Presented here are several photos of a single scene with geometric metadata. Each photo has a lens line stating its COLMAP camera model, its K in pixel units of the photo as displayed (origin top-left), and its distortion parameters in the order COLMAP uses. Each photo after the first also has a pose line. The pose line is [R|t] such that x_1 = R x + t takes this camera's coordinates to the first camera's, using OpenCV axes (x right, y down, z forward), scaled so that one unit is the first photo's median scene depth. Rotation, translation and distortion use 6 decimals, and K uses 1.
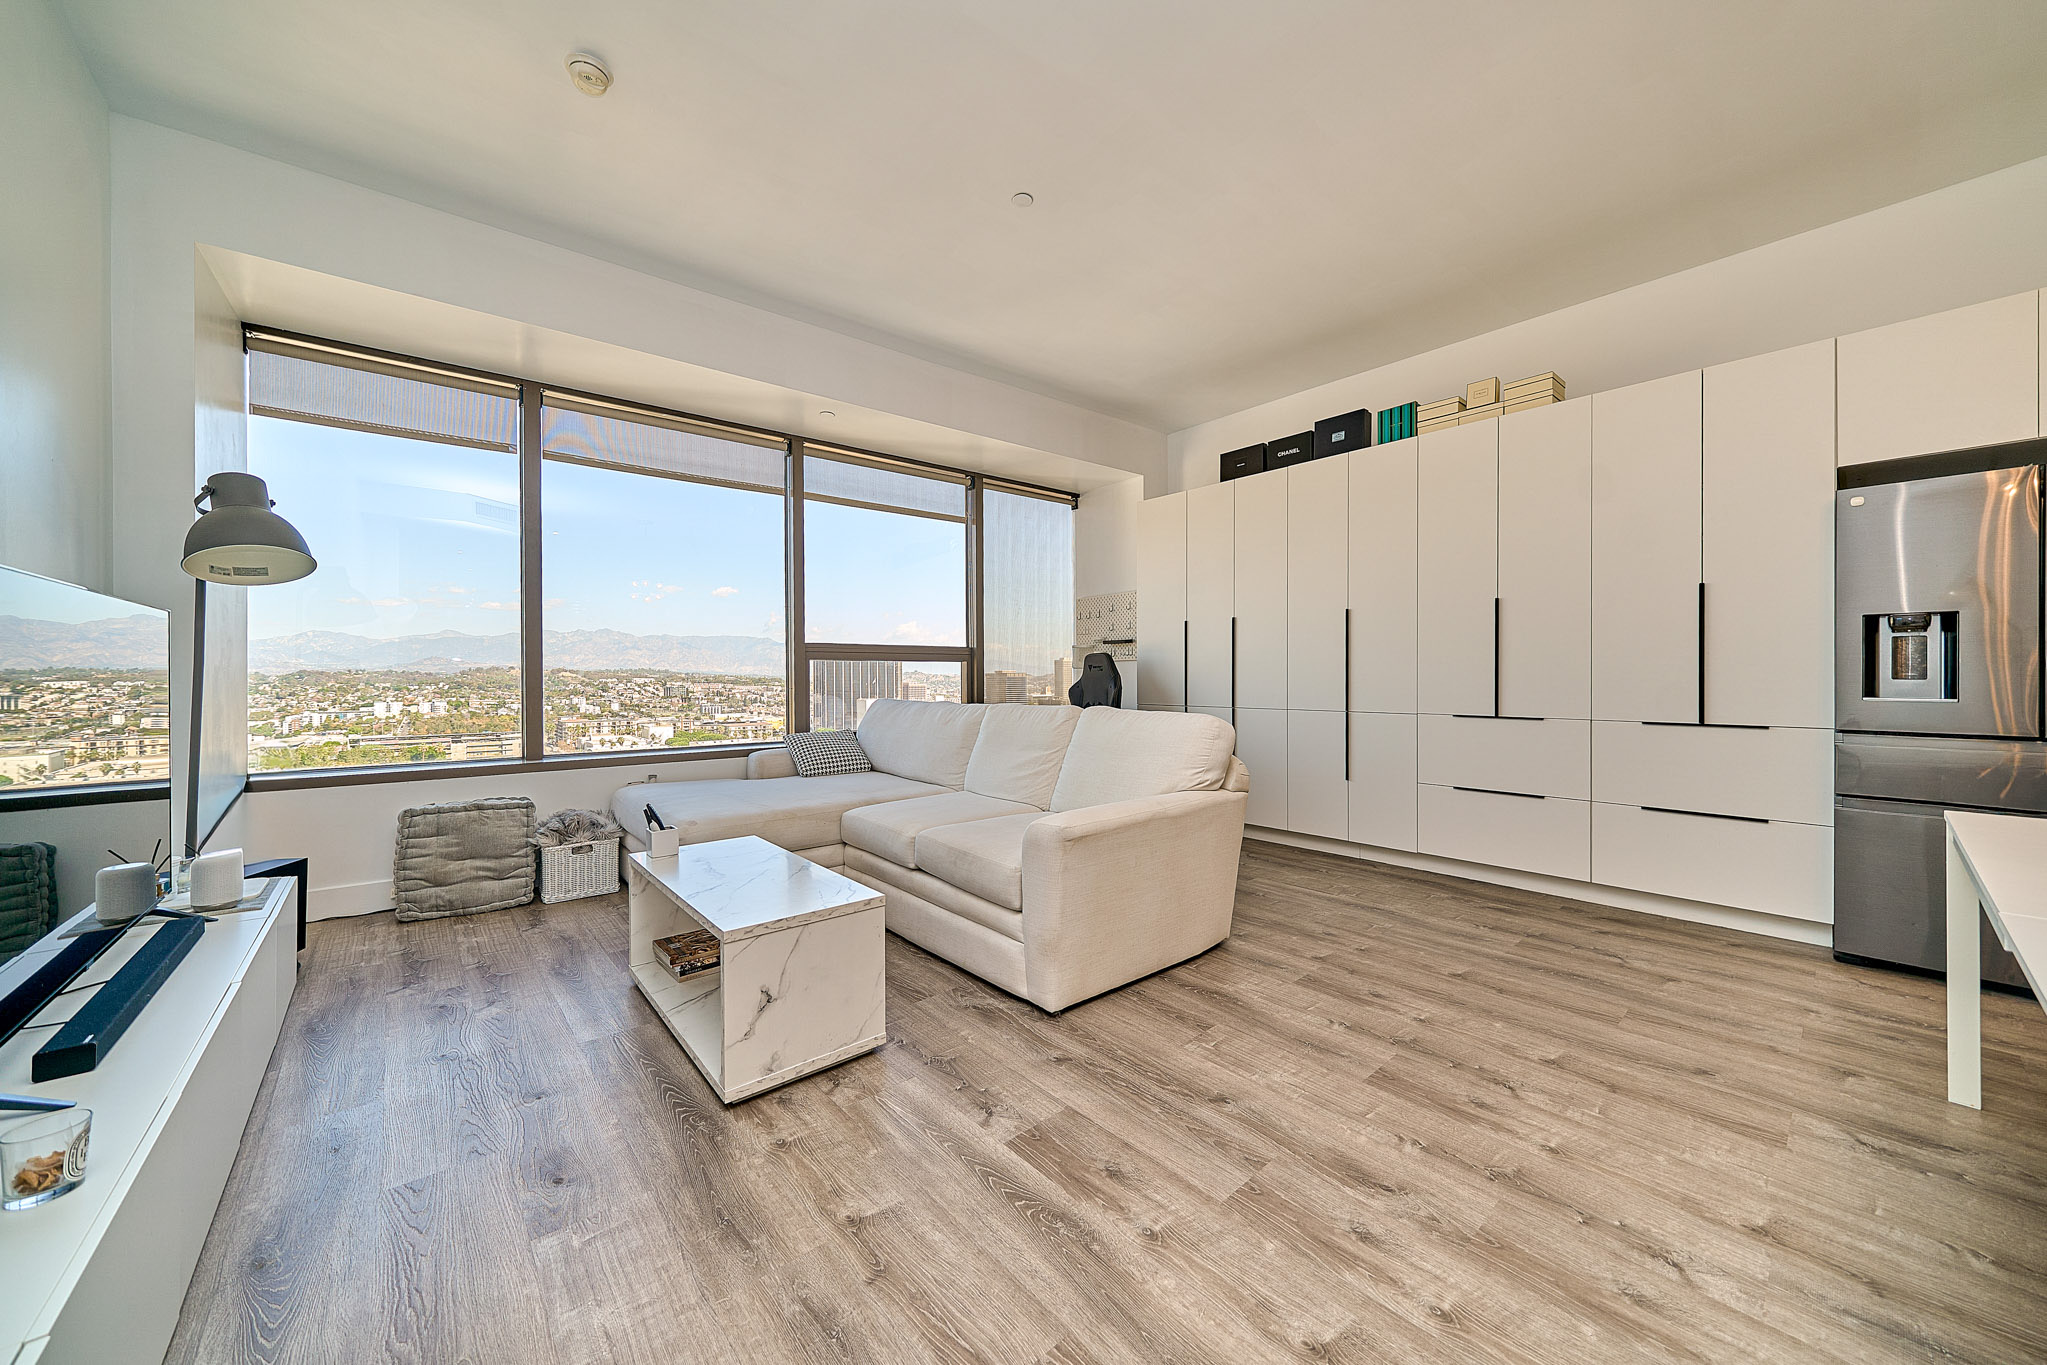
lens RADIAL K [[739.9, 0, 1027.8], [0, 739.9, 677.1], [0, 0, 1]] dist [0.006798, -0.000166]
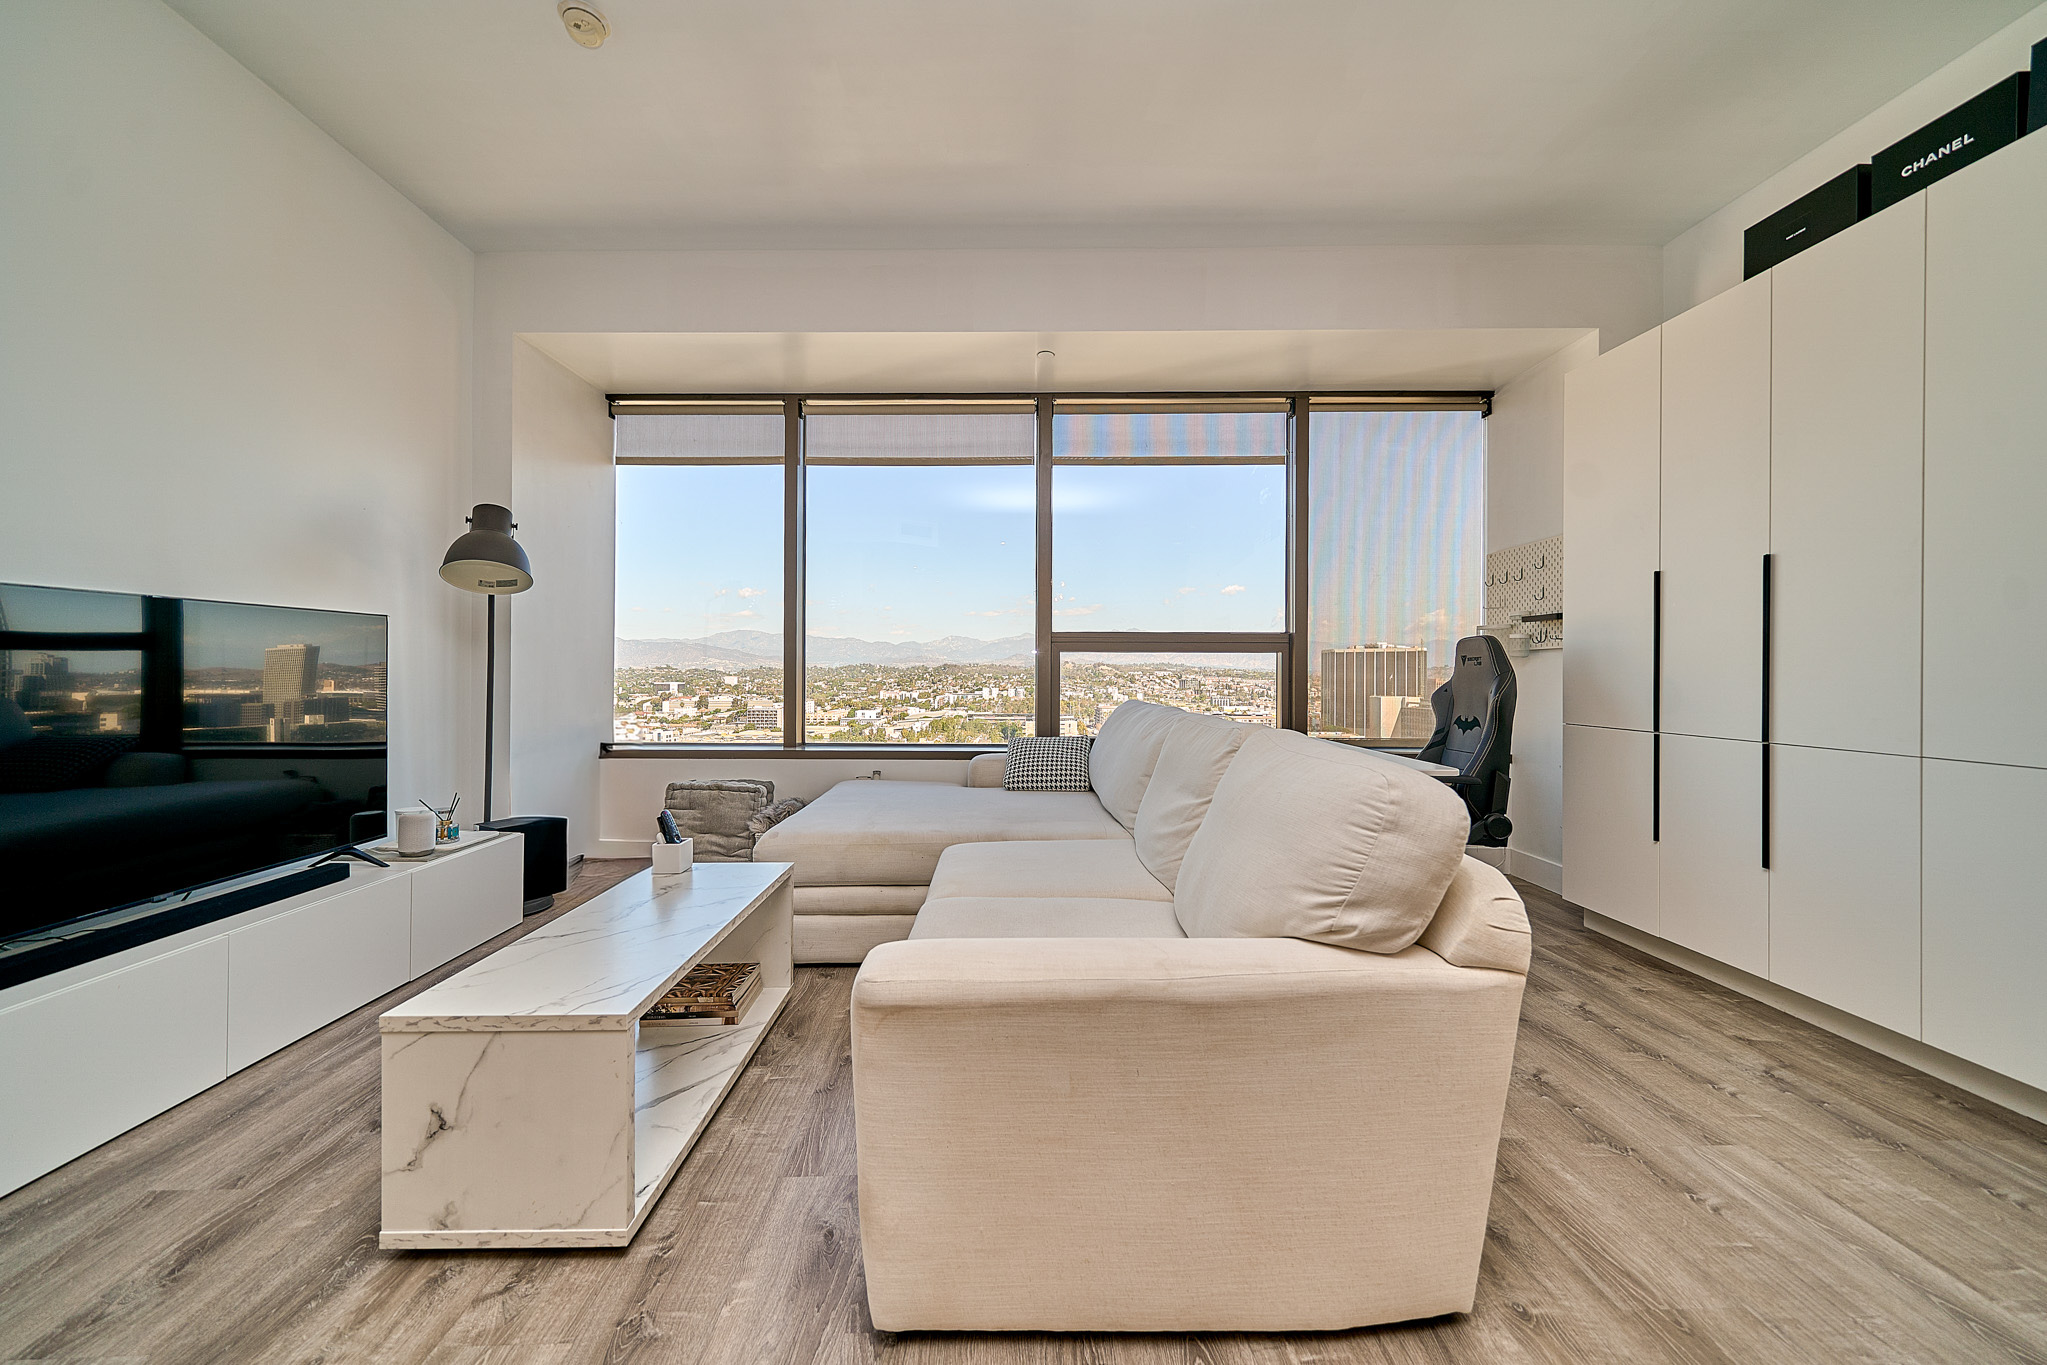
lens RADIAL K [[729.3, 0, 1008.5], [0, 729.3, 671.0], [0, 0, 1]] dist [0.002661, -0.000084]
pose [[0.767104, 0.007663, -0.641477, 0.264754], [-0.007899, 0.999966, 0.002499, -0.003617], [0.641474, 0.003150, 0.767138, 0.416179]]
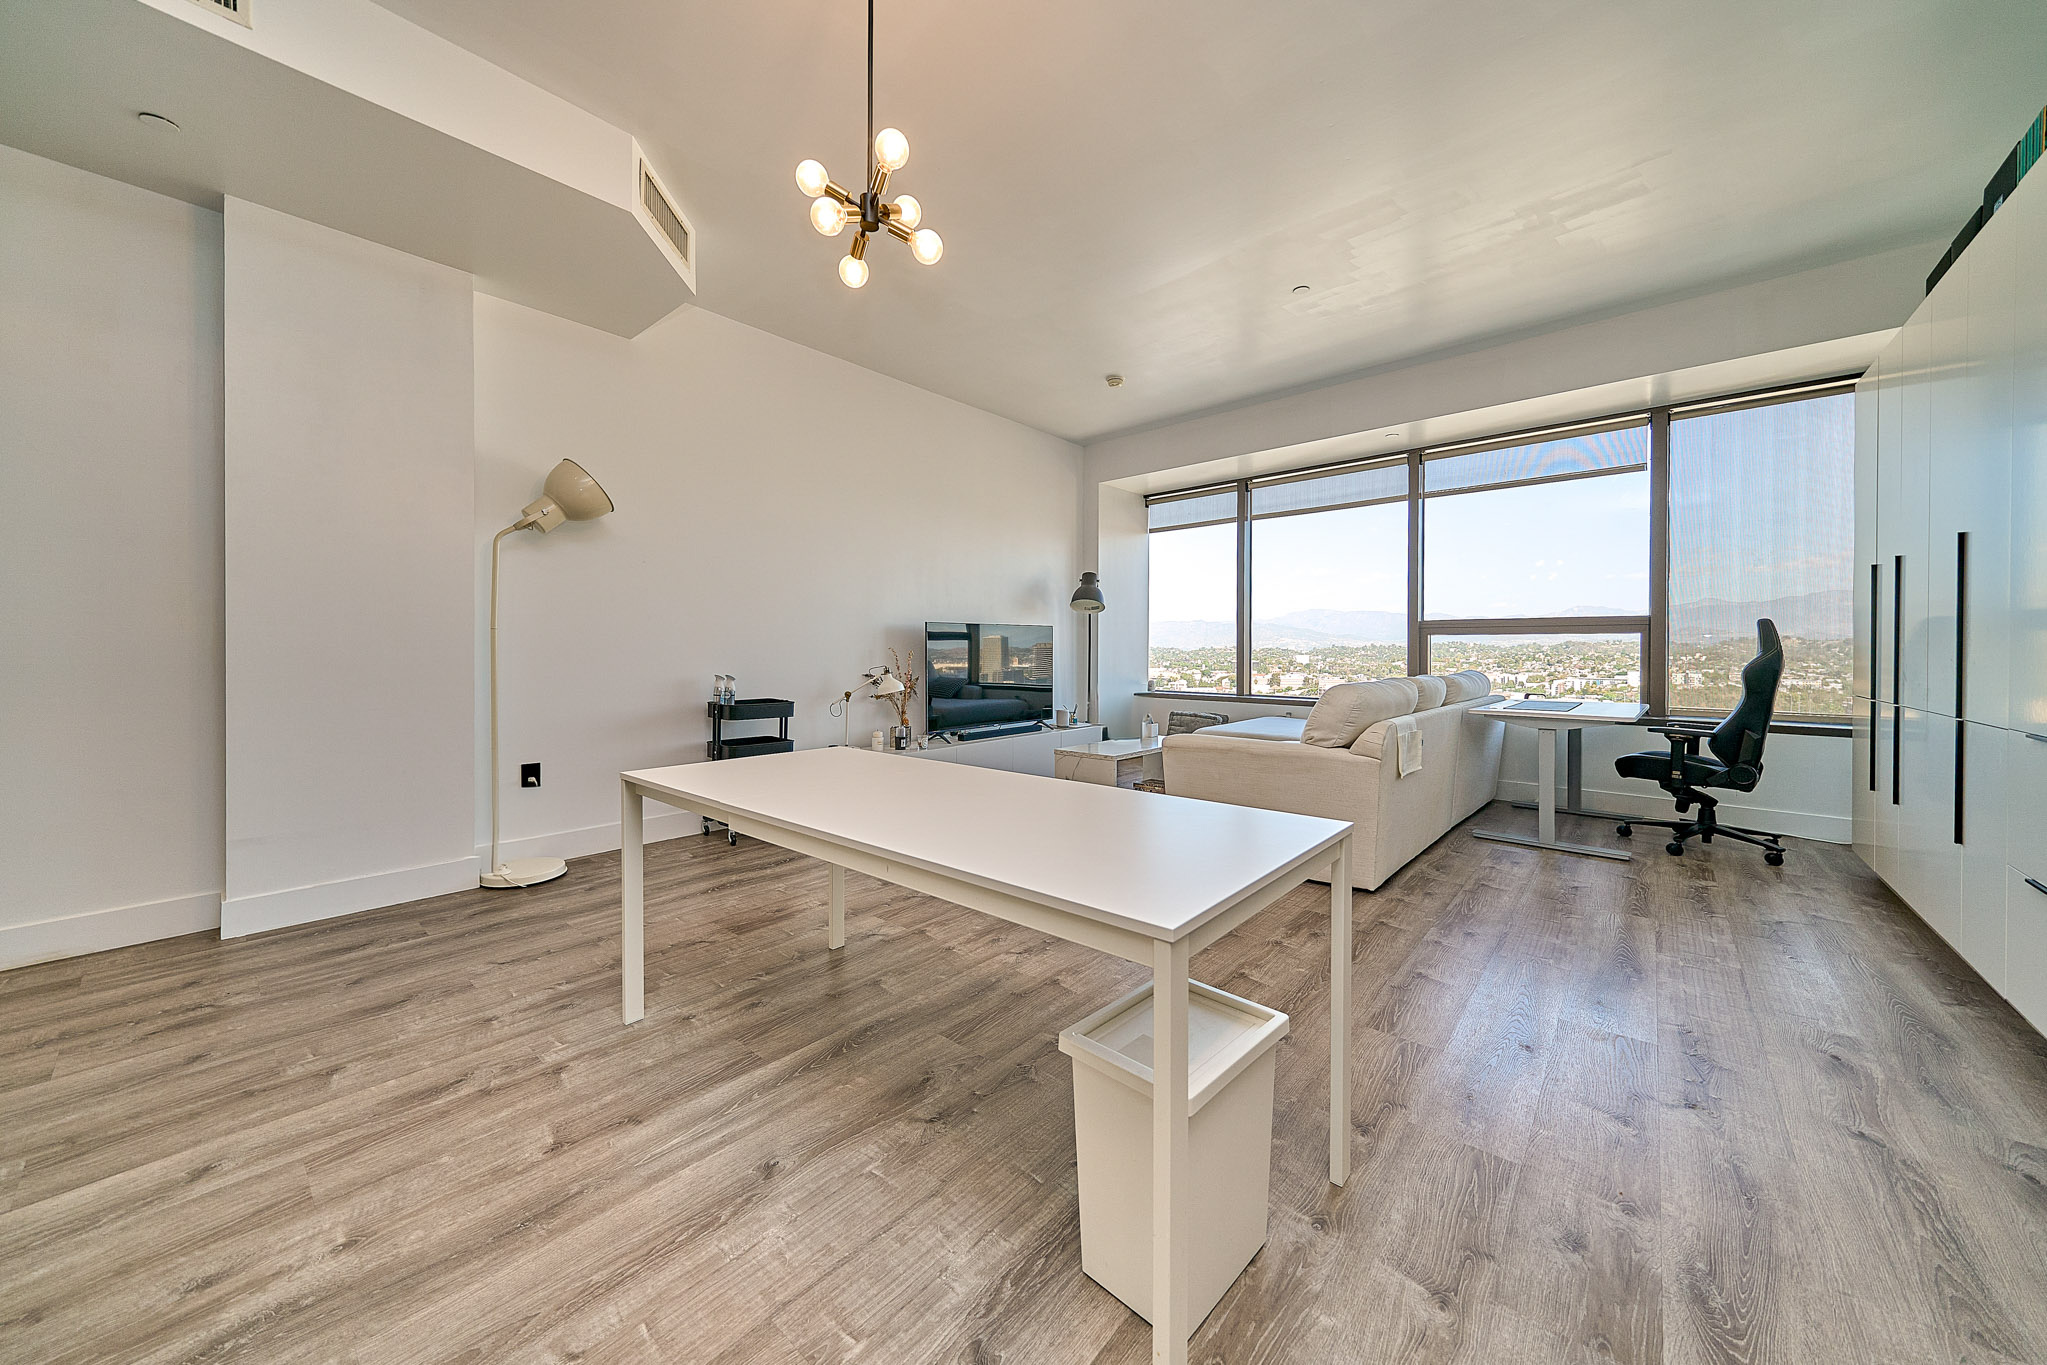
lens RADIAL K [[725.9, 0, 1012.2], [0, 725.9, 648.1], [0, 0, 1]] dist [-0.000058, -0.000289]
pose [[0.125064, 0.005037, -0.992136, 1.004748], [-0.003719, 0.999982, 0.004608, -0.007017], [0.992142, 0.003114, 0.125080, 0.270135]]
